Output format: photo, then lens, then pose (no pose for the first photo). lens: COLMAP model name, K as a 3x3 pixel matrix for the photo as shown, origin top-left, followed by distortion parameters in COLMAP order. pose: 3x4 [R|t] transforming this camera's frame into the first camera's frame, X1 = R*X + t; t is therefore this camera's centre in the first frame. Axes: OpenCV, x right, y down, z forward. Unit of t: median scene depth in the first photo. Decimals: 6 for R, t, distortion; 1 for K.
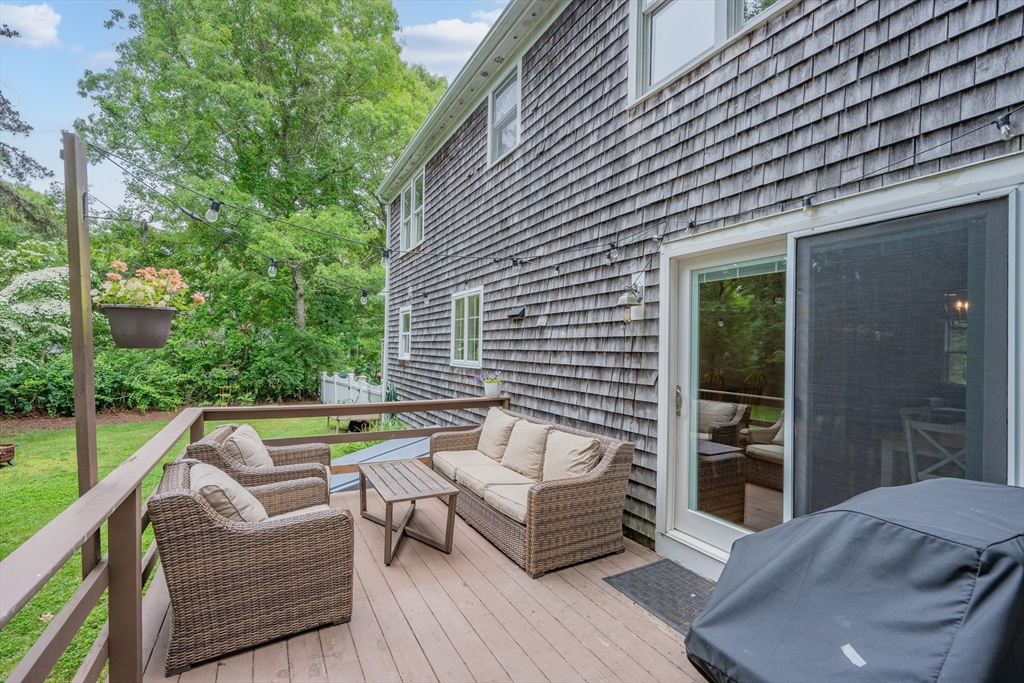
lens RADIAL K [[453.4, 0, 513.4], [0, 453.4, 347.0], [0, 0, 1]] dist [0.000228, -0.000313]
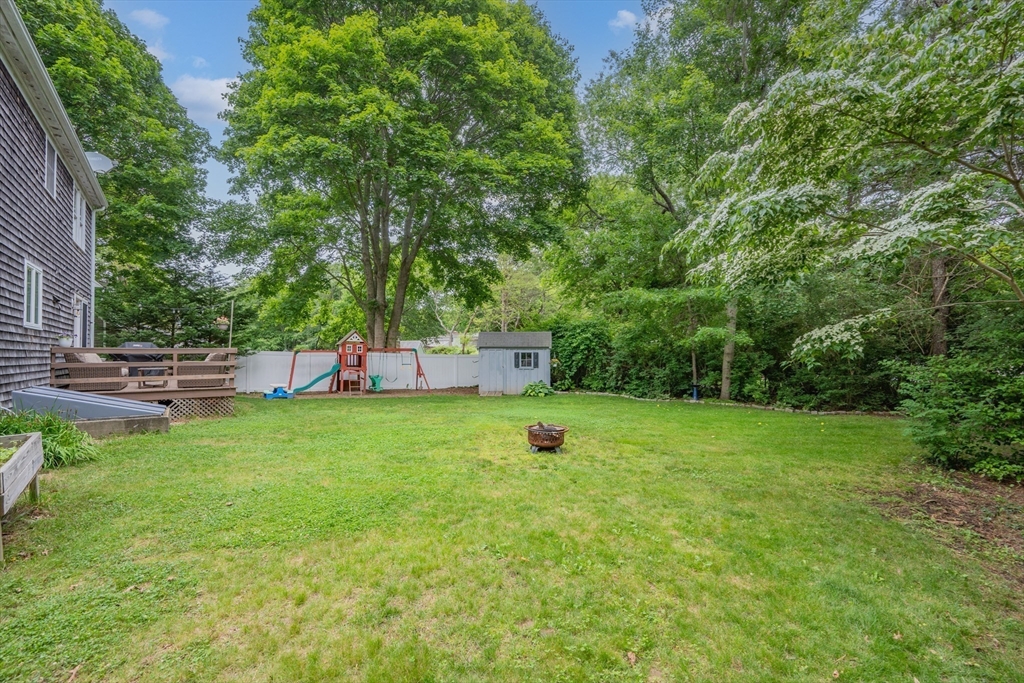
lens RADIAL K [[448.2, 0, 512.5], [0, 448.2, 346.5], [0, 0, 1]] dist [-0.000435, -0.000261]
pose [[-0.990697, -0.018053, -0.134884, -0.513969], [-0.014669, 0.999553, -0.026035, 0.044287], [0.135293, -0.023815, -0.990519, 0.995192]]
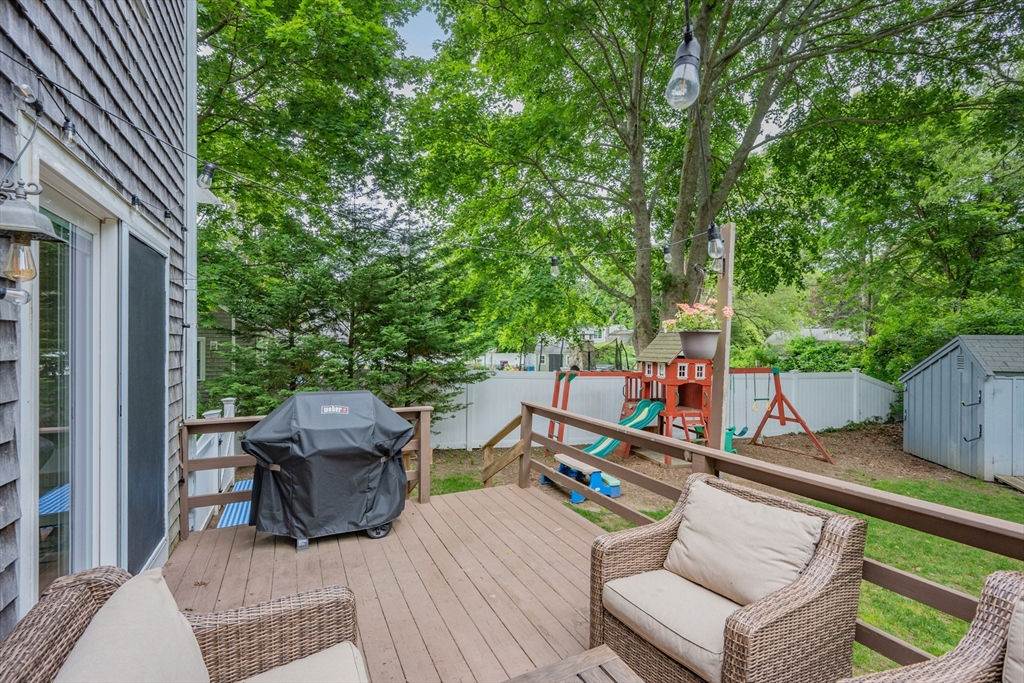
lens RADIAL K [[448.2, 0, 512.5], [0, 448.2, 346.5], [0, 0, 1]] dist [-0.000435, -0.000261]
pose [[-0.998796, -0.022472, 0.043601, -0.036899], [-0.022444, 0.999747, 0.001118, -0.003925], [-0.043615, 0.000138, -0.999048, 0.303880]]
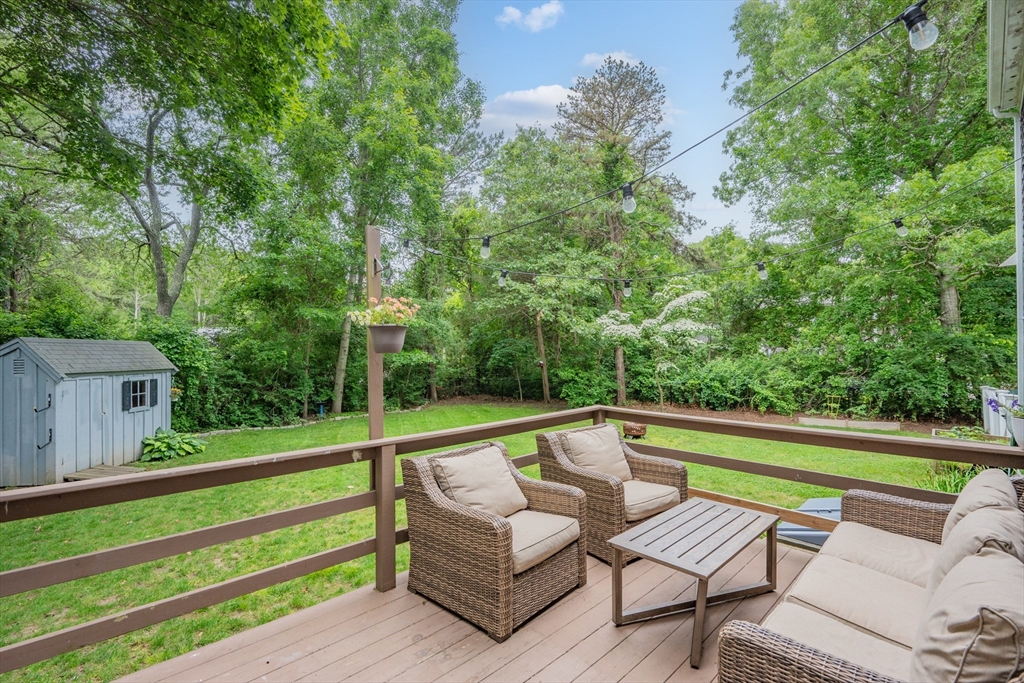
lens RADIAL K [[453.4, 0, 513.4], [0, 453.4, 347.0], [0, 0, 1]] dist [0.000228, -0.000313]
pose [[0.264267, -0.029504, -0.963998, 0.088080], [0.013466, 0.999547, -0.026900, 0.003372], [0.964356, -0.005872, 0.264545, 0.122043]]
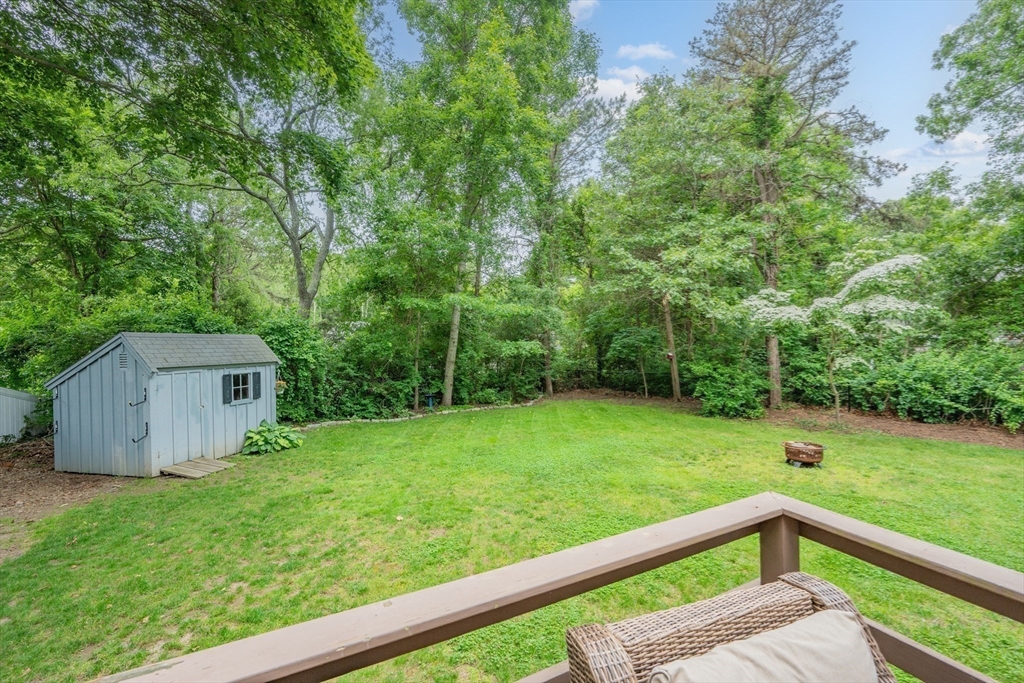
lens RADIAL K [[434.9, 0, 512.5], [0, 434.9, 346.9], [0, 0, 1]] dist [-0.002367, -0.000366]
pose [[-0.029681, -0.006043, -0.999541, -0.073031], [0.012730, 0.999898, -0.006423, -0.003231], [0.999478, -0.012914, -0.029601, 0.191499]]
